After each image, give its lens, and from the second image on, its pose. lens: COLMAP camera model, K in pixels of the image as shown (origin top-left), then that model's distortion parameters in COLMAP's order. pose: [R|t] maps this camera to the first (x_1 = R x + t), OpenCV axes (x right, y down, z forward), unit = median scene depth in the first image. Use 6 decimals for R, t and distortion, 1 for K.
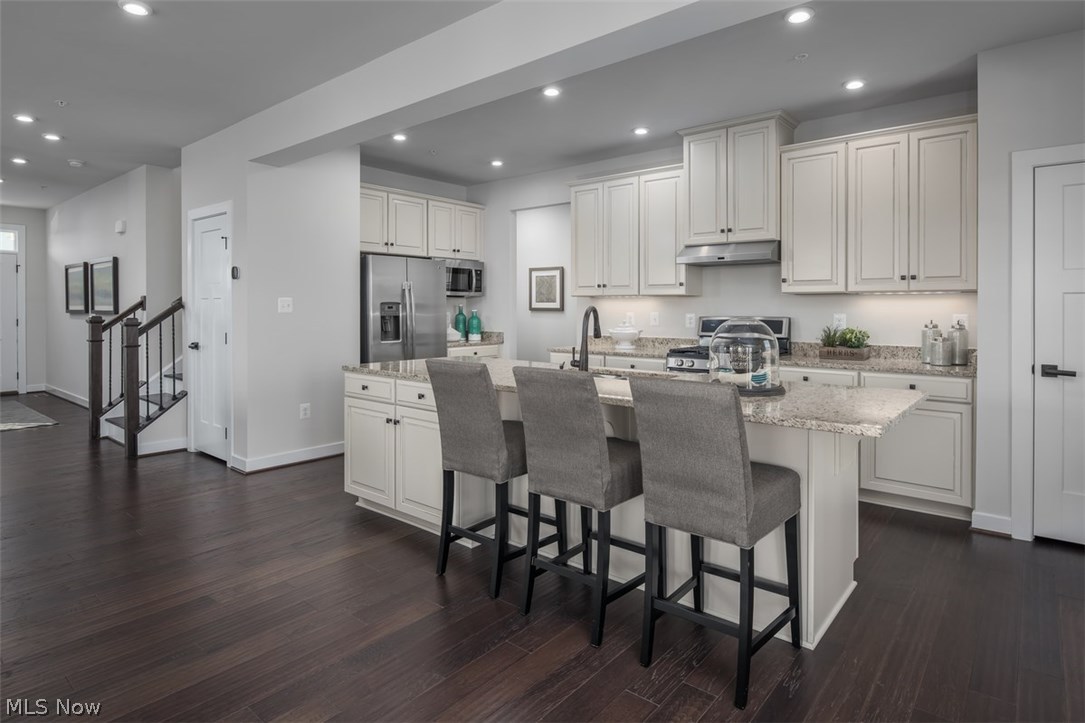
lens RADIAL K [[596.7, 0, 548.1], [0, 596.7, 309.9], [0, 0, 1]] dist [0.001470, -0.000181]
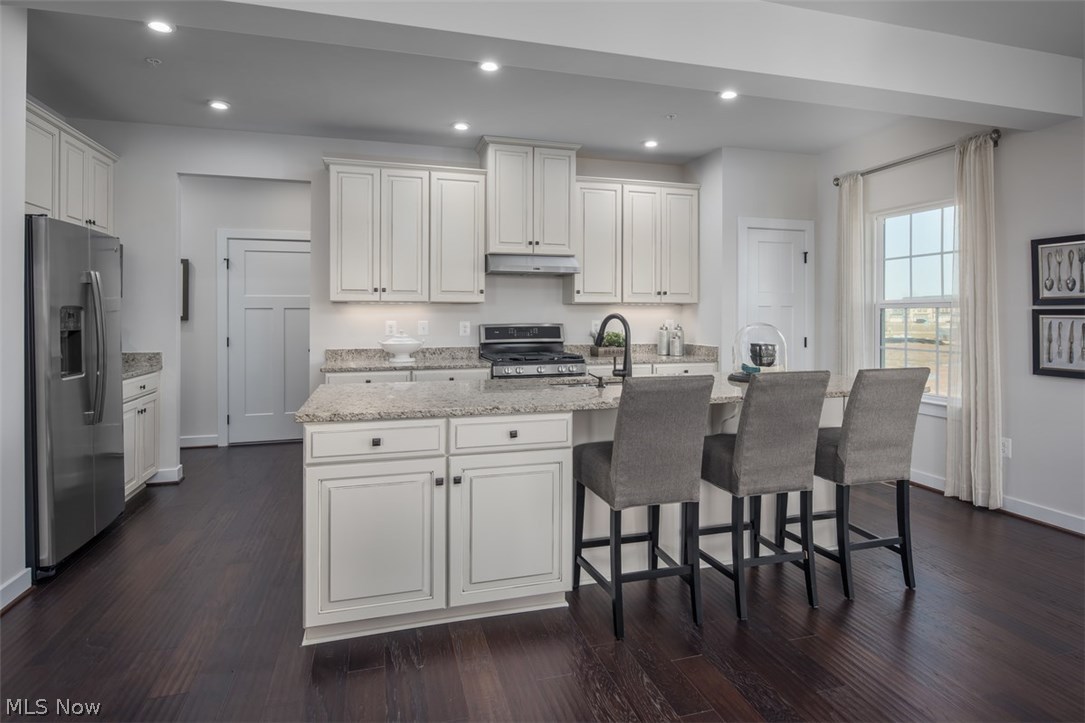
lens RADIAL K [[596.7, 0, 548.1], [0, 596.7, 309.9], [0, 0, 1]] dist [0.001470, -0.000181]
pose [[0.552759, 0.006982, 0.833312, -0.548901], [0.004876, 0.999921, -0.011612, -0.000795], [-0.833327, 0.010482, 0.552681, 0.374021]]
